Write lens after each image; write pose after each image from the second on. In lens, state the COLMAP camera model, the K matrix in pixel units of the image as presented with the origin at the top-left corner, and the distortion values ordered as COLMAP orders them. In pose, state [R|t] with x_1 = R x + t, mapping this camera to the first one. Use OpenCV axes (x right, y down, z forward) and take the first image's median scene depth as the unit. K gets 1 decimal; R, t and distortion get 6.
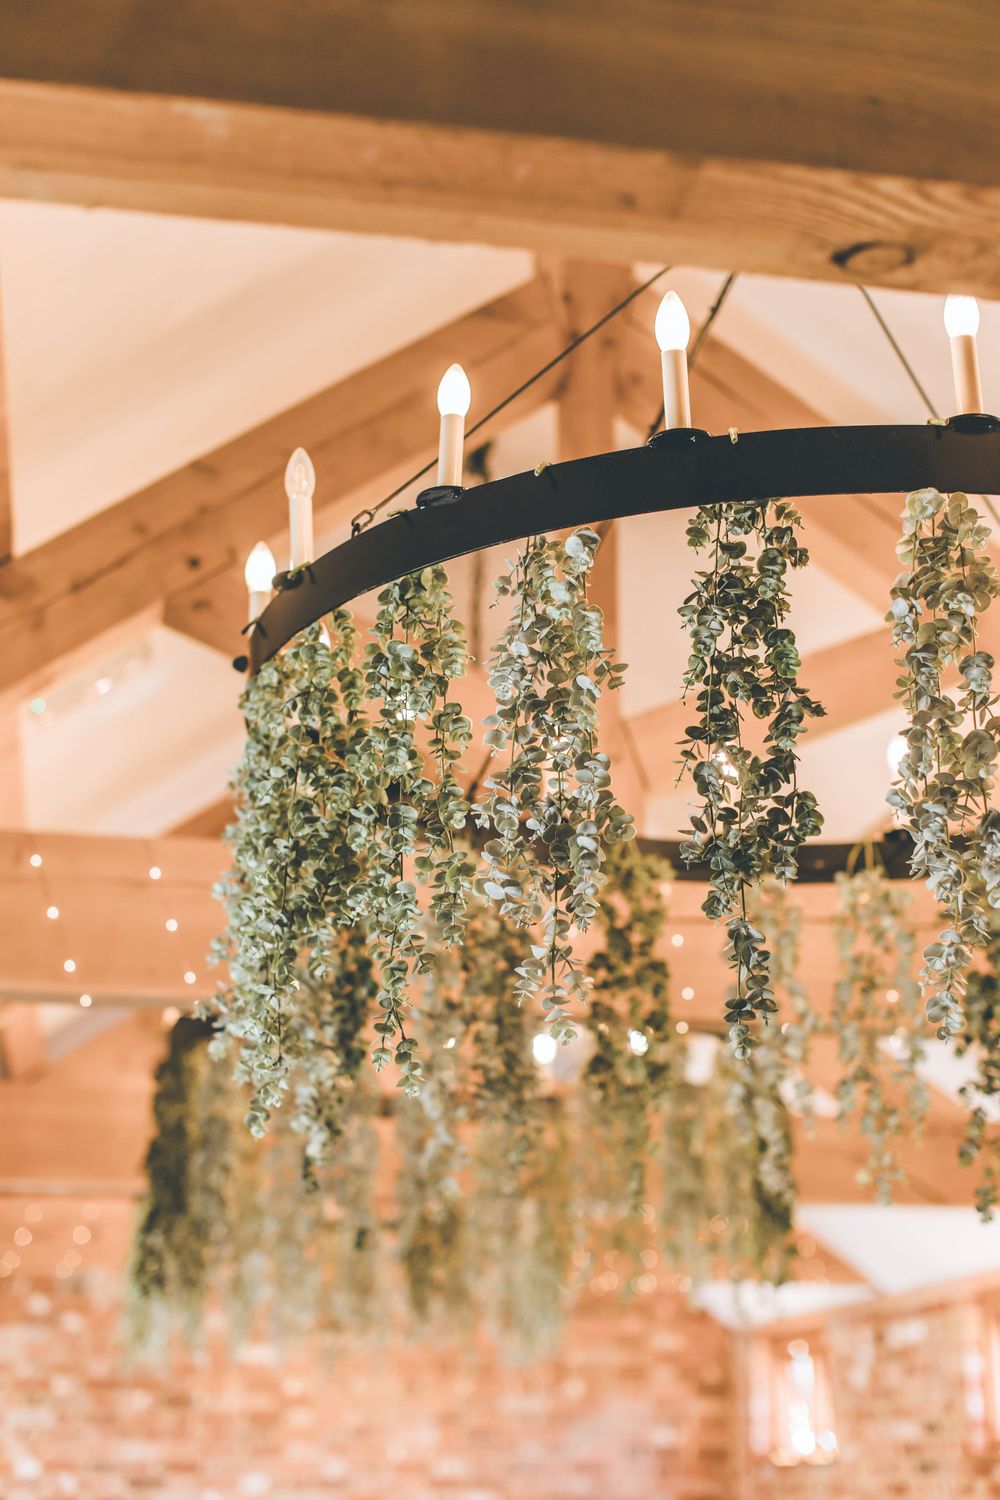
lens RADIAL K [[2113.5, 0, 500.7], [0, 2113.5, 748.7], [0, 0, 1]] dist [-0.000750, 0.000000]
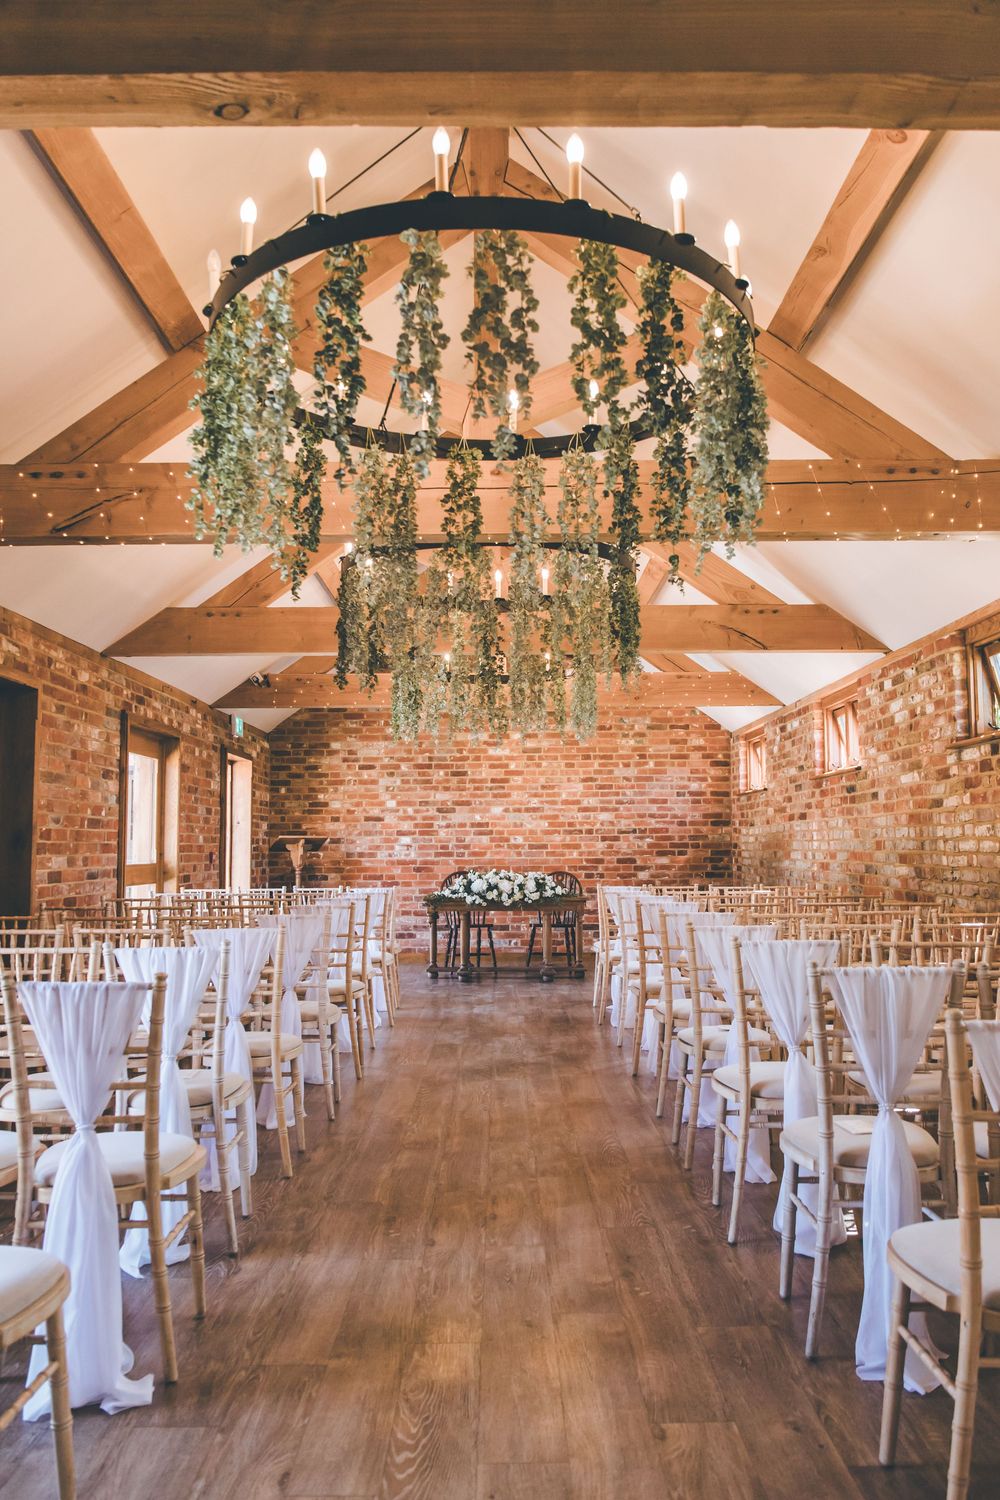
lens RADIAL K [[1091.7, 0, 499.0], [0, 1091.7, 754.9], [0, 0, 1]] dist [-0.012195, -0.011129]
pose [[0.985061, -0.027300, -0.170030, 0.101994], [0.069675, 0.966112, 0.248543, 0.028850], [0.157483, -0.256676, 0.953581, -0.047461]]
